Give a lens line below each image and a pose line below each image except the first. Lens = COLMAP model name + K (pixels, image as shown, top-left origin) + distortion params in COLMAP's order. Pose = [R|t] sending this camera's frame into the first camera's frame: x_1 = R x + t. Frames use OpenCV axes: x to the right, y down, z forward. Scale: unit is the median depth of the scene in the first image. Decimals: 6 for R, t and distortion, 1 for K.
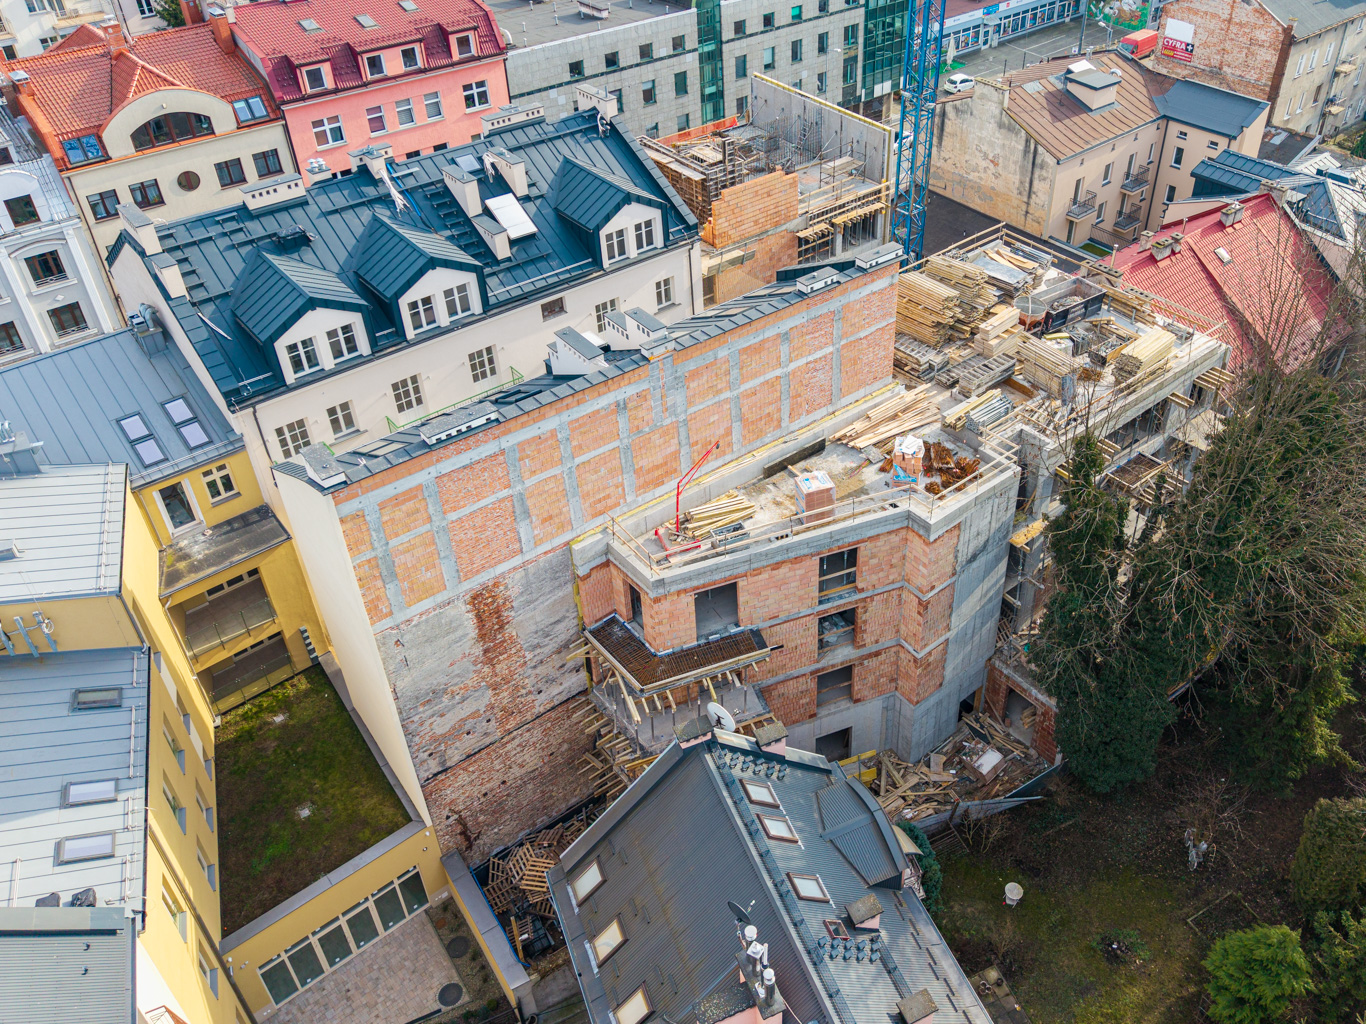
lens RADIAL K [[1115.8, 0, 799.5], [0, 1115.8, 419.9], [0, 0, 1]] dist [0.038447, -0.060444]
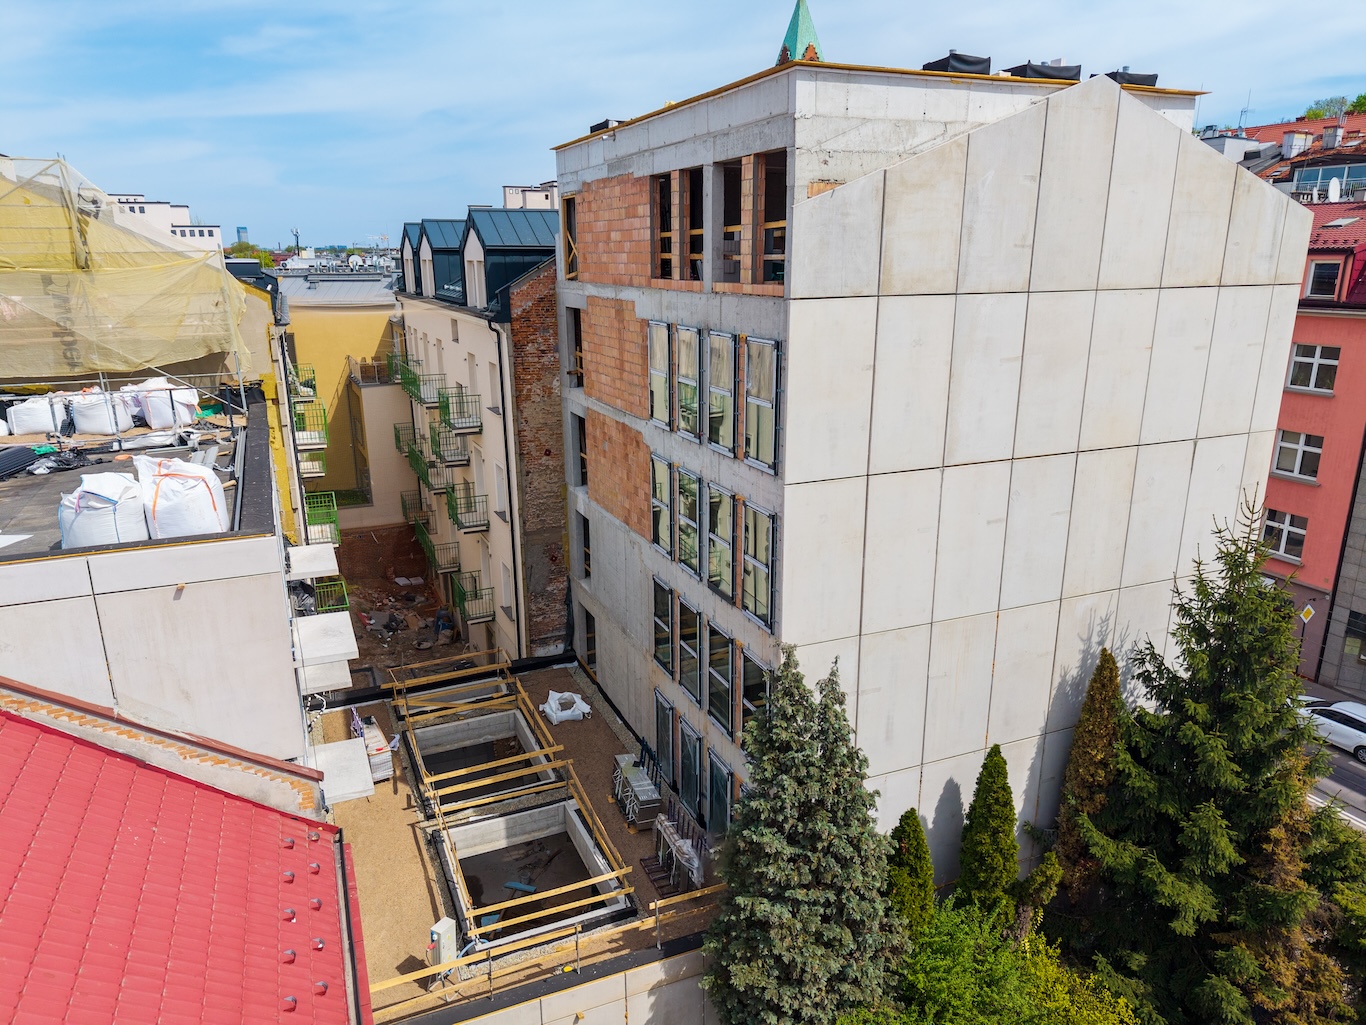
lens RADIAL K [[912.2, 0, 681.4], [0, 912.2, 520.1], [0, 0, 1]] dist [0.026867, -0.026624]
pose [[-0.303856, 0.263942, -0.915427, 0.420545], [-0.548495, 0.737182, 0.394610, -0.369361], [0.778990, 0.622011, -0.079226, 1.282567]]
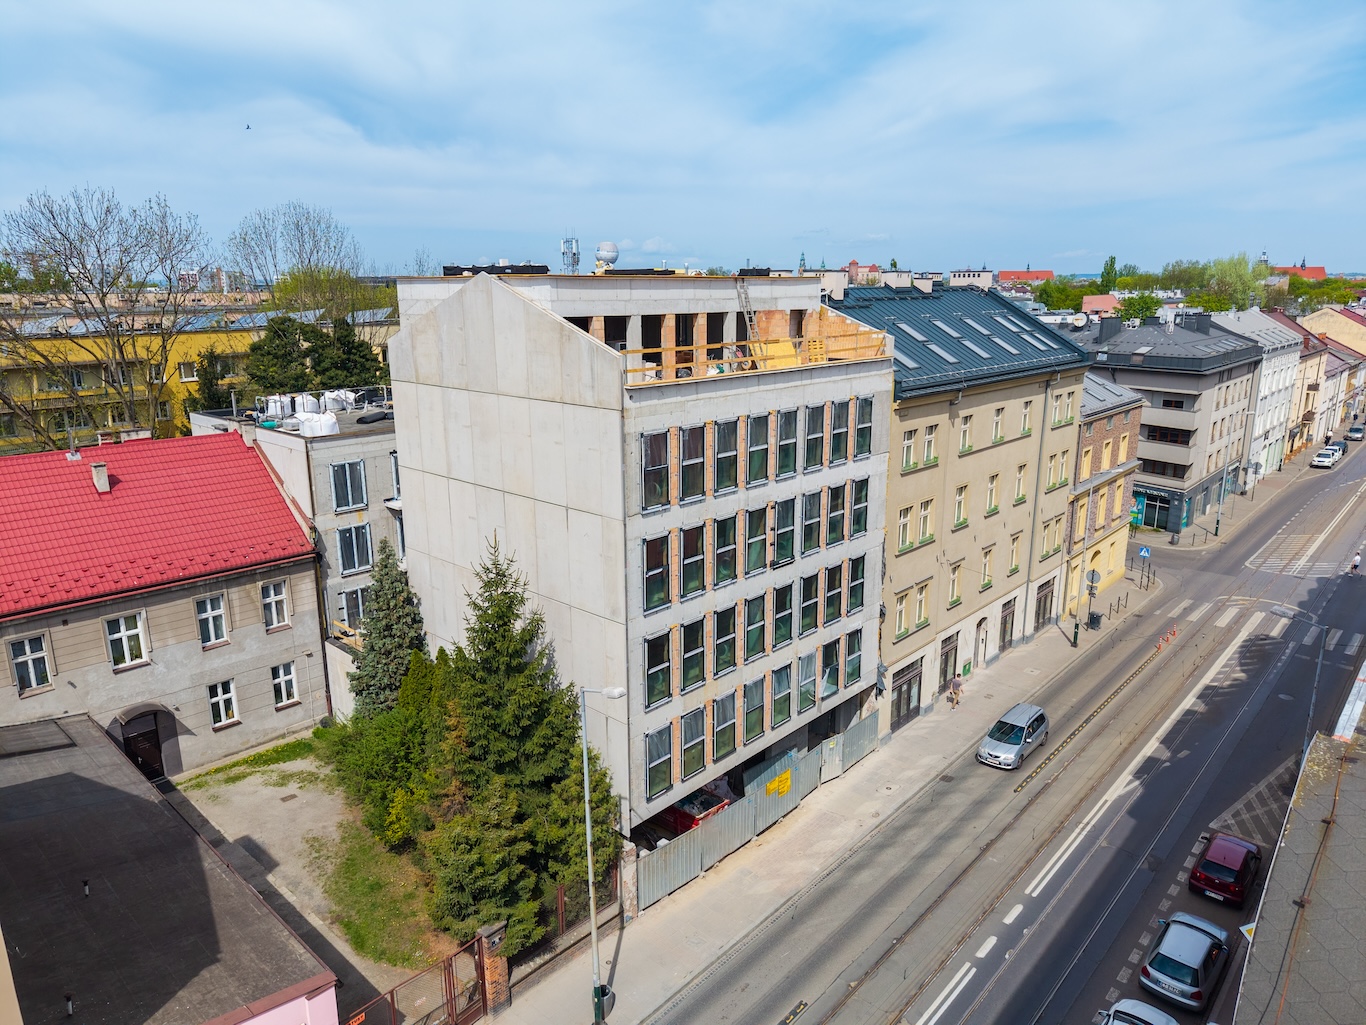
lens RADIAL K [[912.2, 0, 681.4], [0, 912.2, 520.1], [0, 0, 1]] dist [0.026867, -0.026624]
pose [[-0.994864, 0.025407, -0.097977, -0.040523], [-0.058279, 0.647642, 0.759713, -0.787476], [0.082756, 0.761521, -0.642835, 1.777708]]
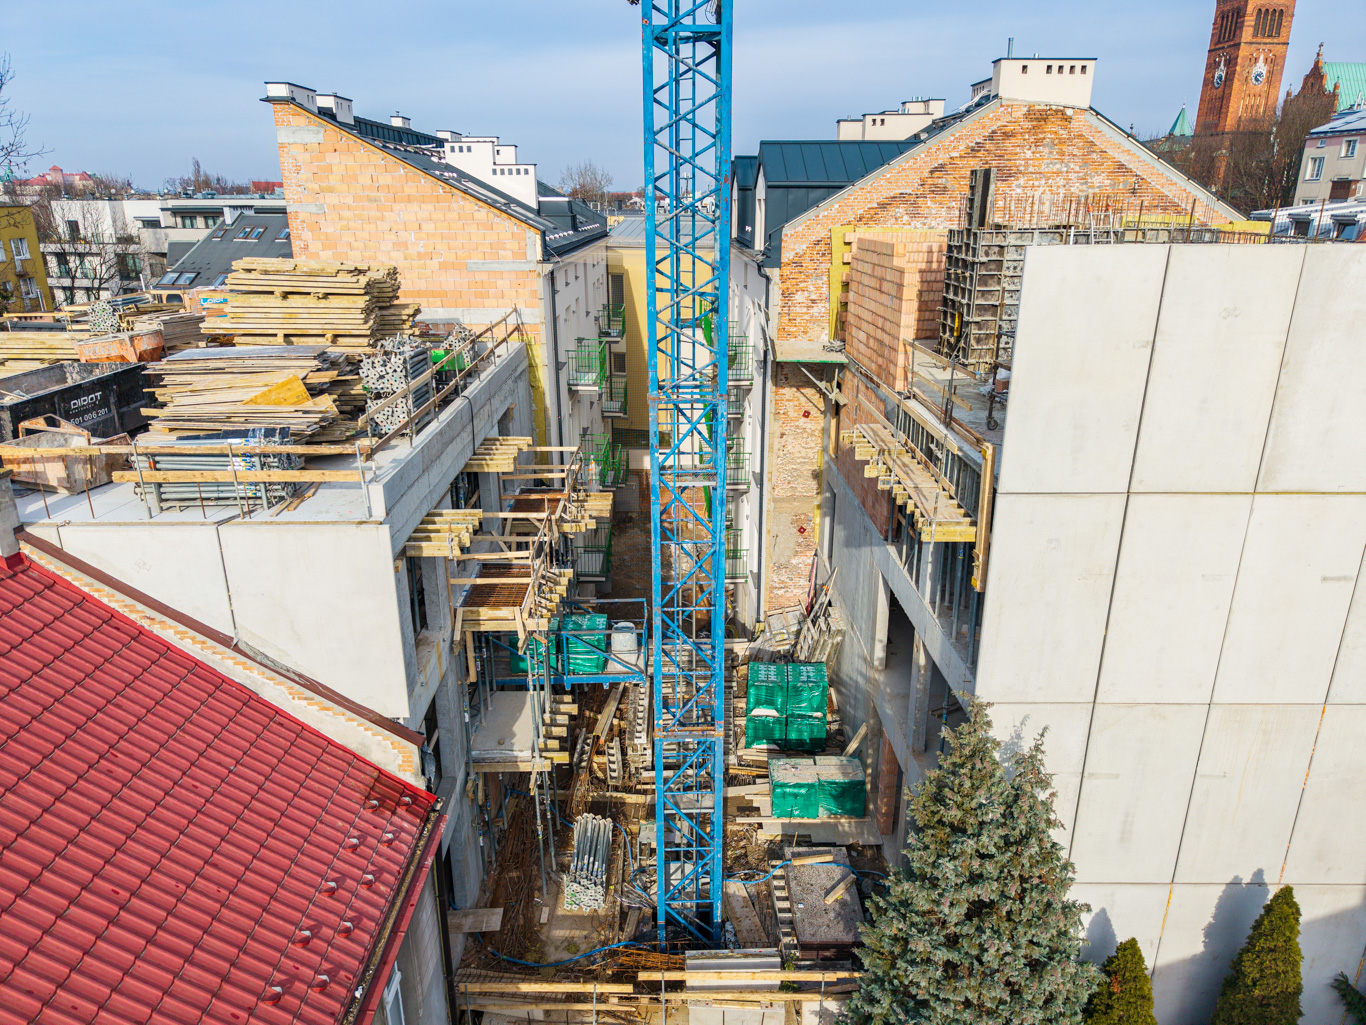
lens RADIAL K [[912.2, 0, 681.4], [0, 912.2, 520.1], [0, 0, 1]] dist [0.026867, -0.026624]
pose [[-0.649795, 0.248369, -0.718386, 0.342144], [-0.441363, 0.646172, 0.622624, -0.381887], [0.618842, 0.721647, -0.310259, 1.306788]]
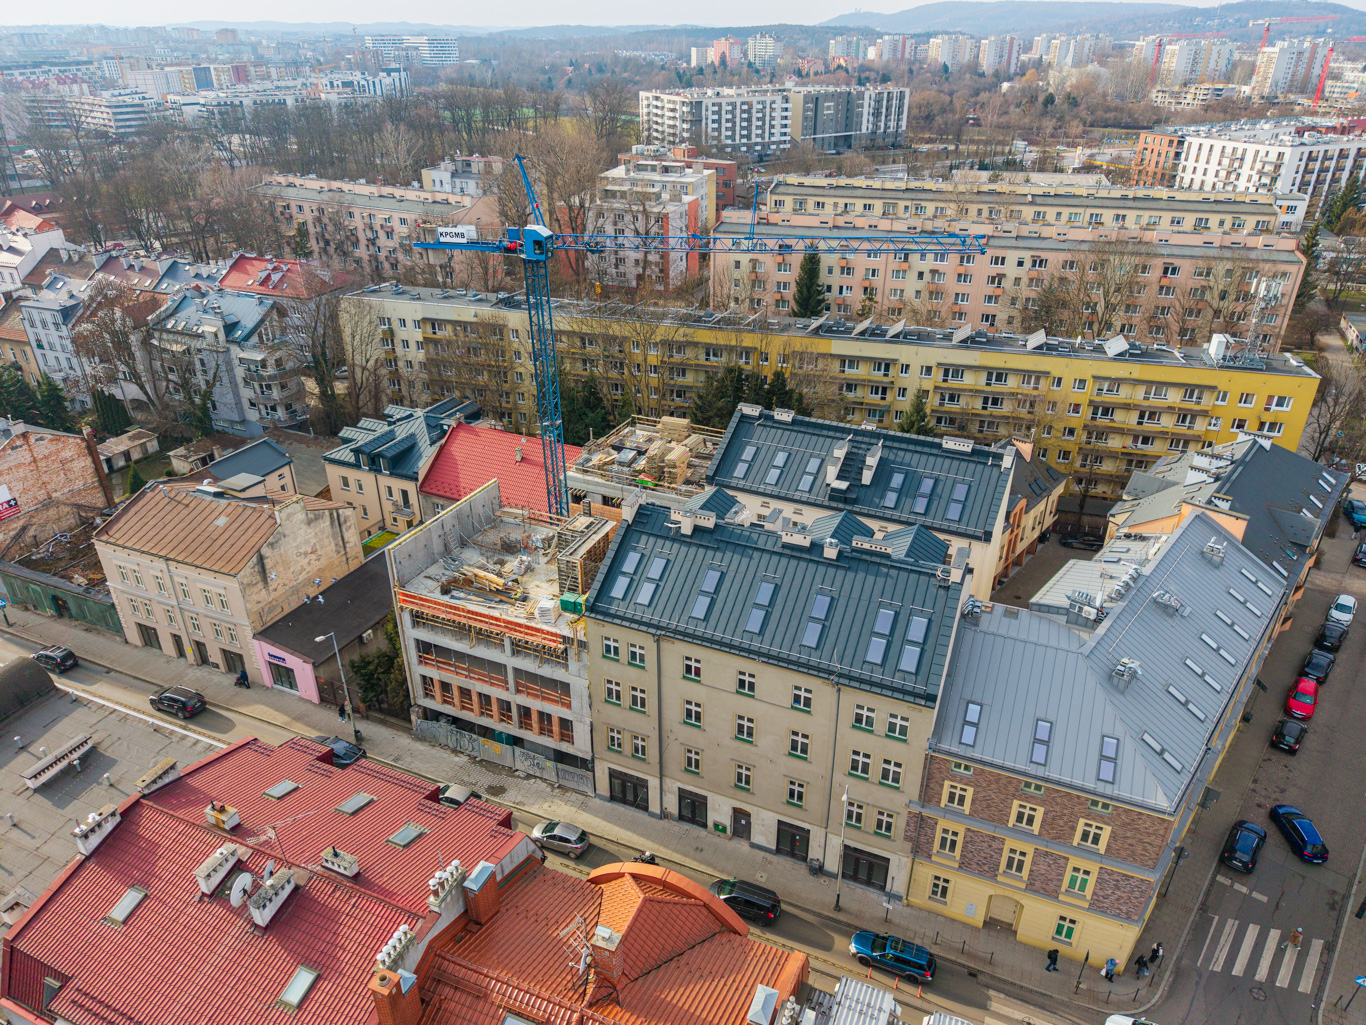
lens RADIAL K [[912.2, 0, 681.4], [0, 912.2, 520.1], [0, 0, 1]] dist [0.026867, -0.026624]
pose [[-0.411219, -0.434499, 0.801317, -1.208607], [0.528739, 0.602385, 0.597969, -0.992638], [-0.742519, 0.669584, -0.017975, 1.092472]]
